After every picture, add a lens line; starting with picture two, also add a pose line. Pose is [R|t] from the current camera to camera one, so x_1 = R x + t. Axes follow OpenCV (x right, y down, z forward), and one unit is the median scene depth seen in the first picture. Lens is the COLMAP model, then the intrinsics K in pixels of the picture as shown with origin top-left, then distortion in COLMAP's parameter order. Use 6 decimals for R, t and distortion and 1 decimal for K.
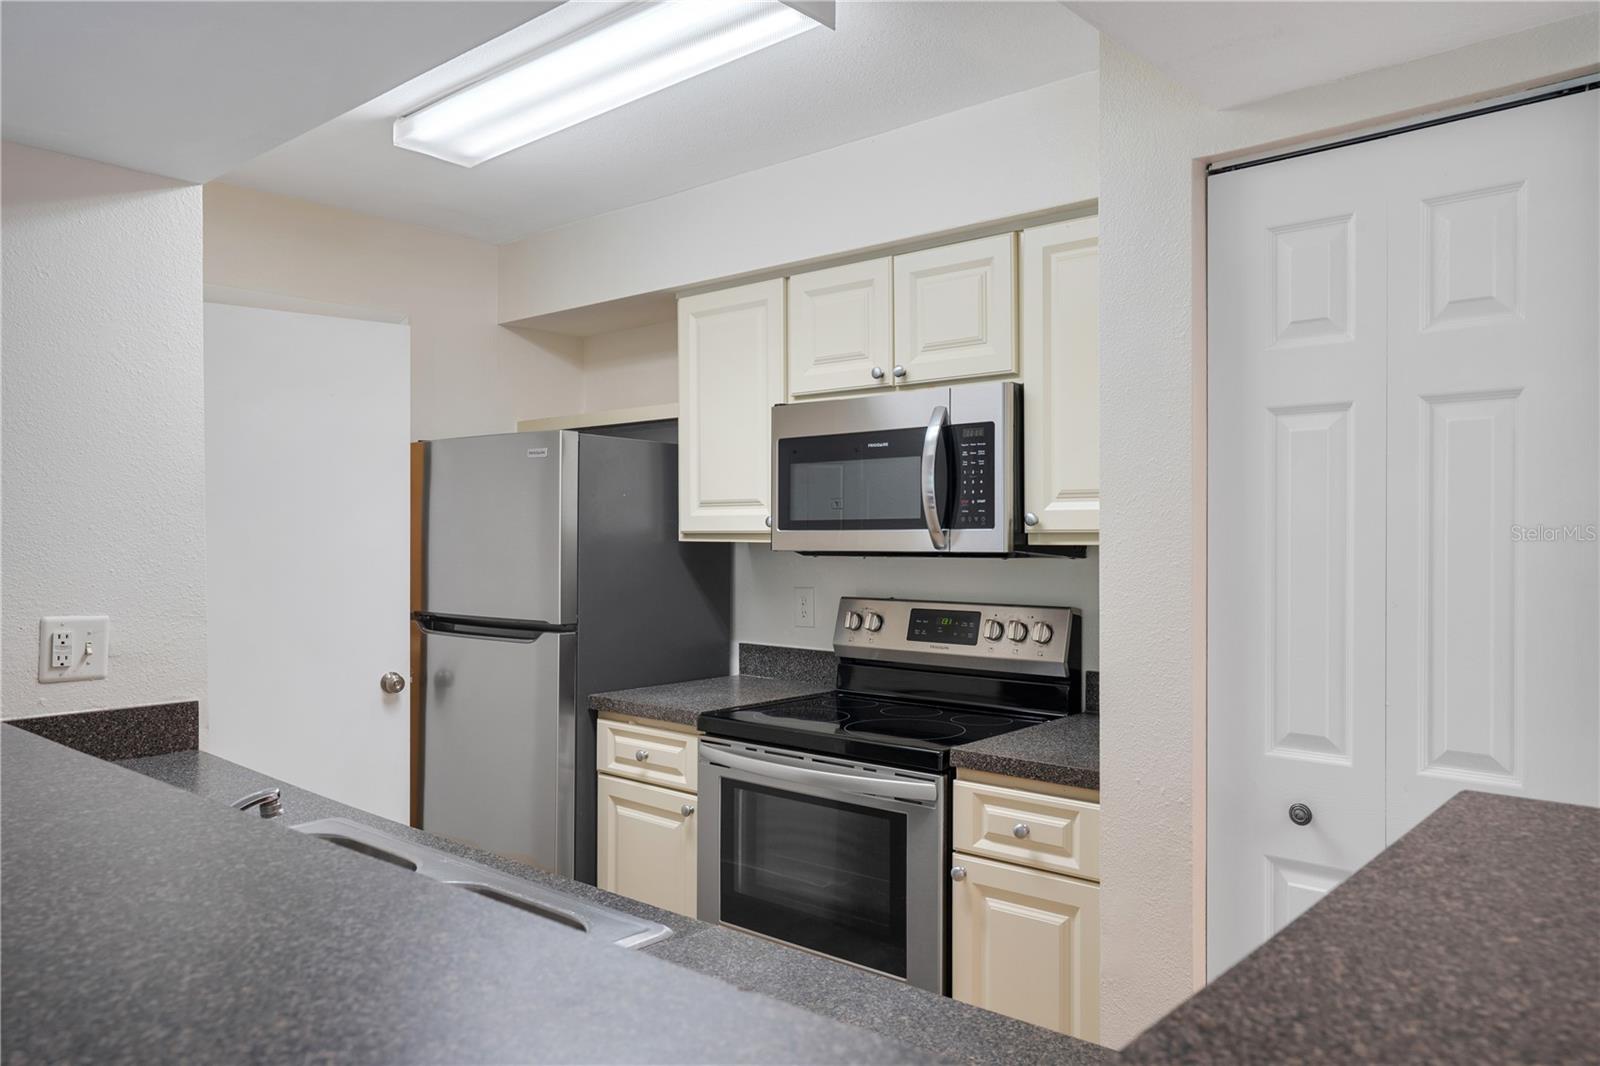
lens RADIAL K [[1170.6, 0, 798.8], [0, 1170.6, 531.8], [0, 0, 1]] dist [0.043554, 0.002724]
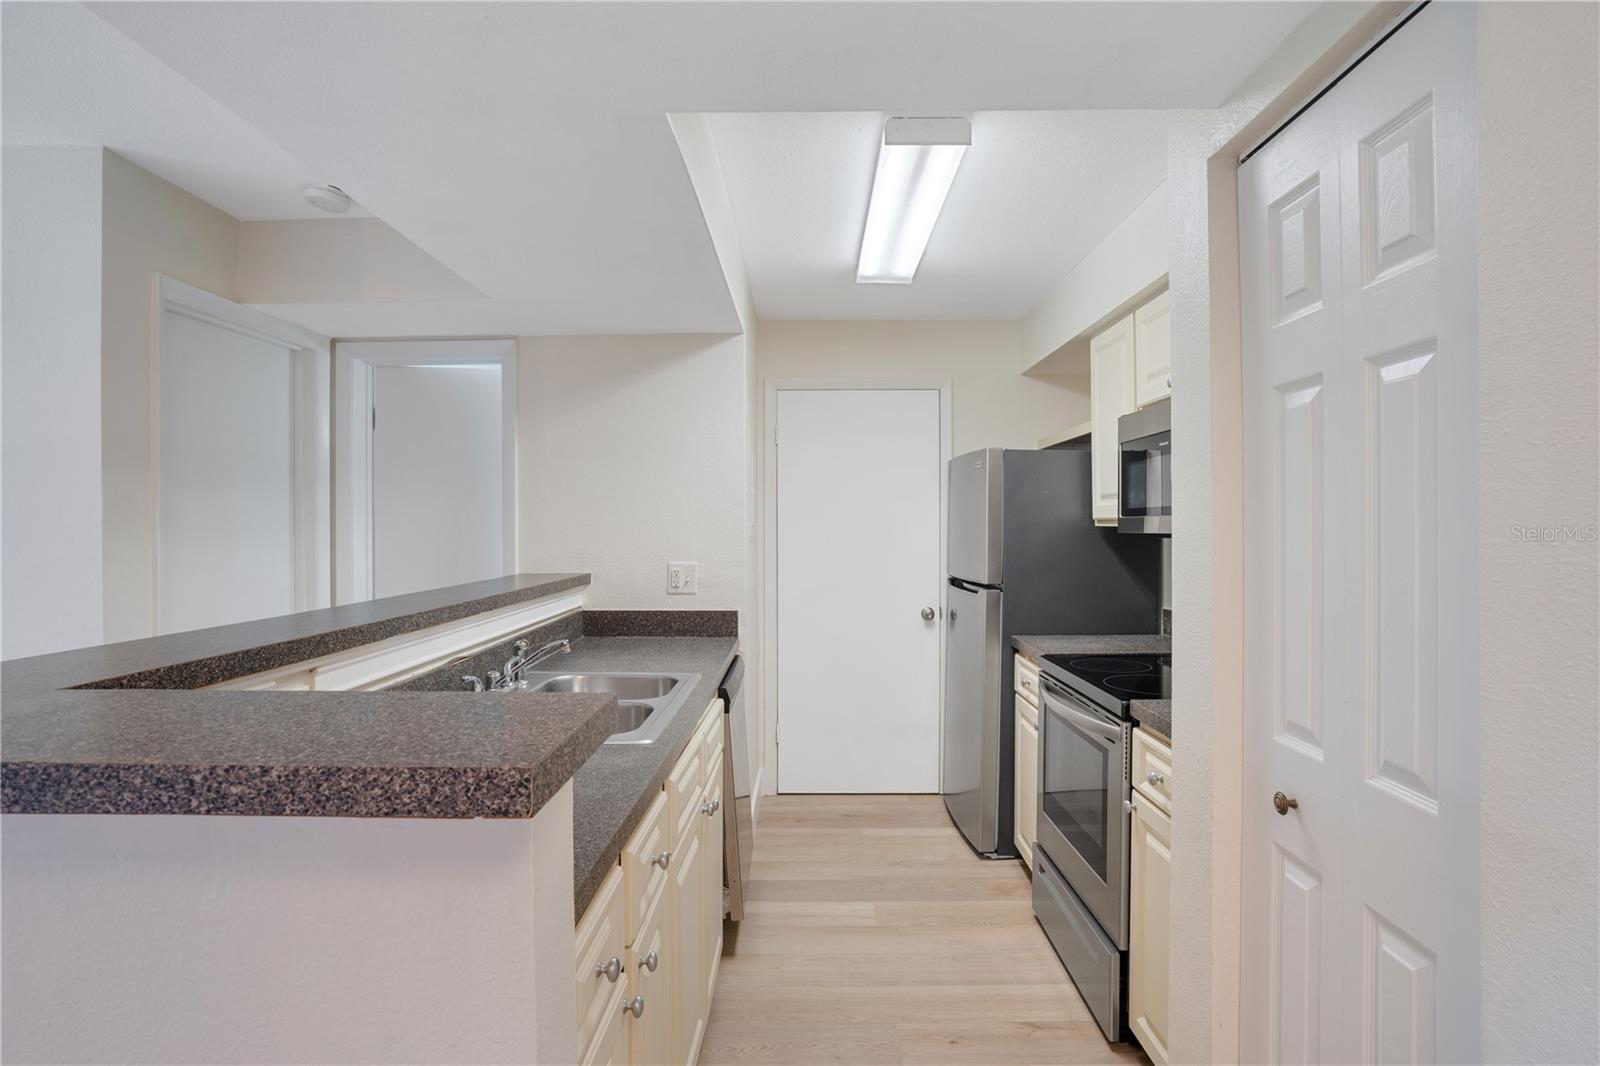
lens RADIAL K [[833.7, 0, 804.0], [0, 833.7, 527.7], [0, 0, 1]] dist [0.001117, -0.000255]
pose [[0.670124, 0.001700, -0.742248, 0.440618], [0.002210, 0.999988, 0.004285, 0.005791], [0.742246, -0.004512, 0.670112, 0.164708]]
